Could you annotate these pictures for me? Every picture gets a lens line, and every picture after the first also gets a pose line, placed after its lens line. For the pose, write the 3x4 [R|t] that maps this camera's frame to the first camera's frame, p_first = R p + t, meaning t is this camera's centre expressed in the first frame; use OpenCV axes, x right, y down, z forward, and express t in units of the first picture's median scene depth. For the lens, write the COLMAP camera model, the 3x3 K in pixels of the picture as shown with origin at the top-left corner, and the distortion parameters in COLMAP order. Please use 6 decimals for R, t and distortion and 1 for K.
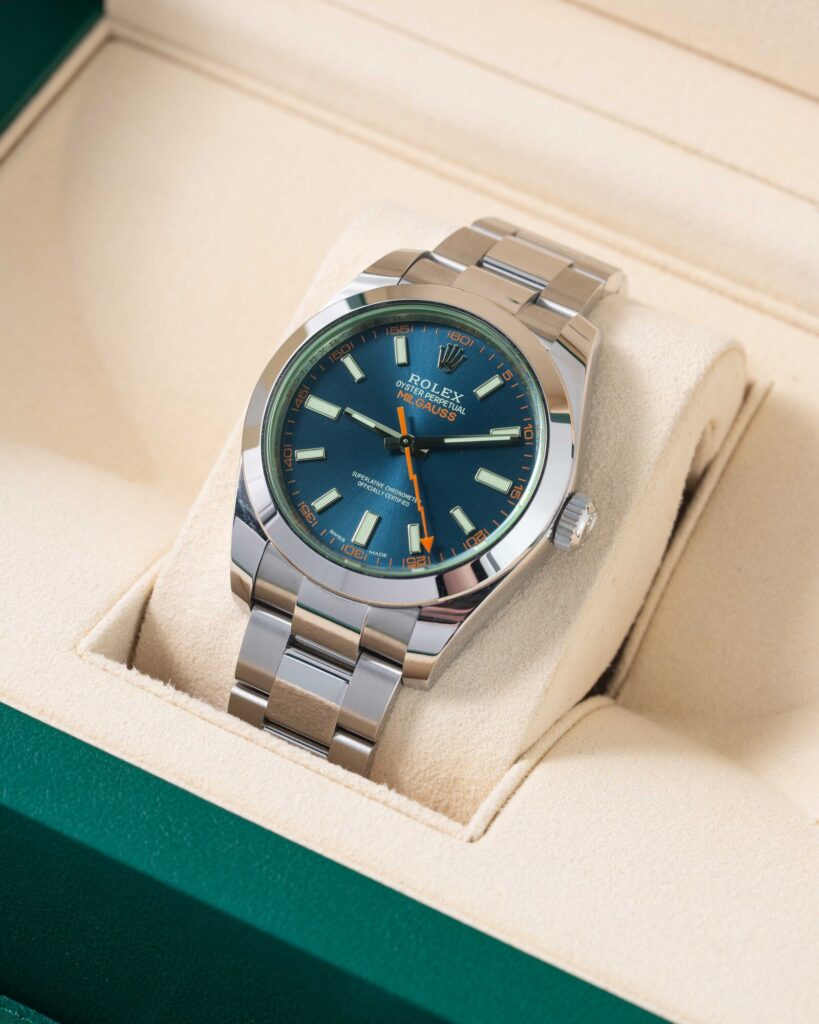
lens RADIAL K [[4385.0, 0, 409.5], [0, 4385.0, 512.0], [0, 0, 1]] dist [-0.049918, -4.000320]
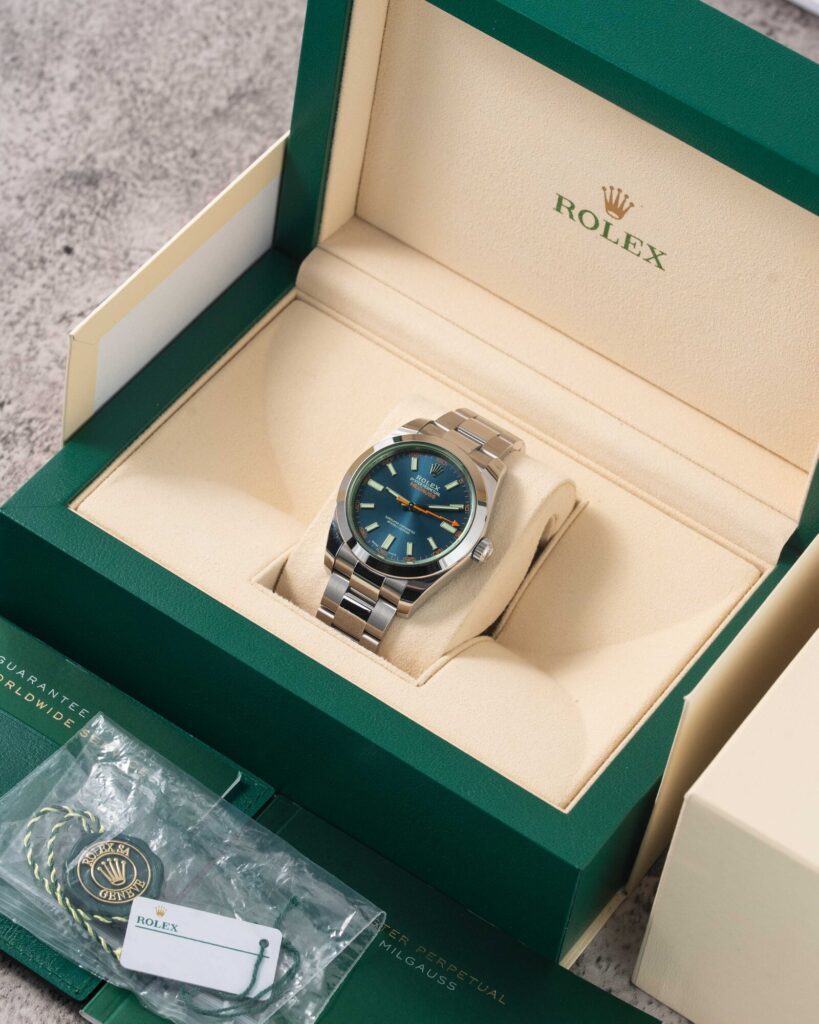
lens RADIAL K [[4385.0, 0, 409.5], [0, 4385.0, 512.0], [0, 0, 1]] dist [-0.049918, -4.000320]
pose [[0.992276, 0.123136, -0.015055, 0.031475], [-0.123591, 0.991738, -0.034364, 0.062477], [0.010699, 0.035960, 0.999296, -1.186971]]
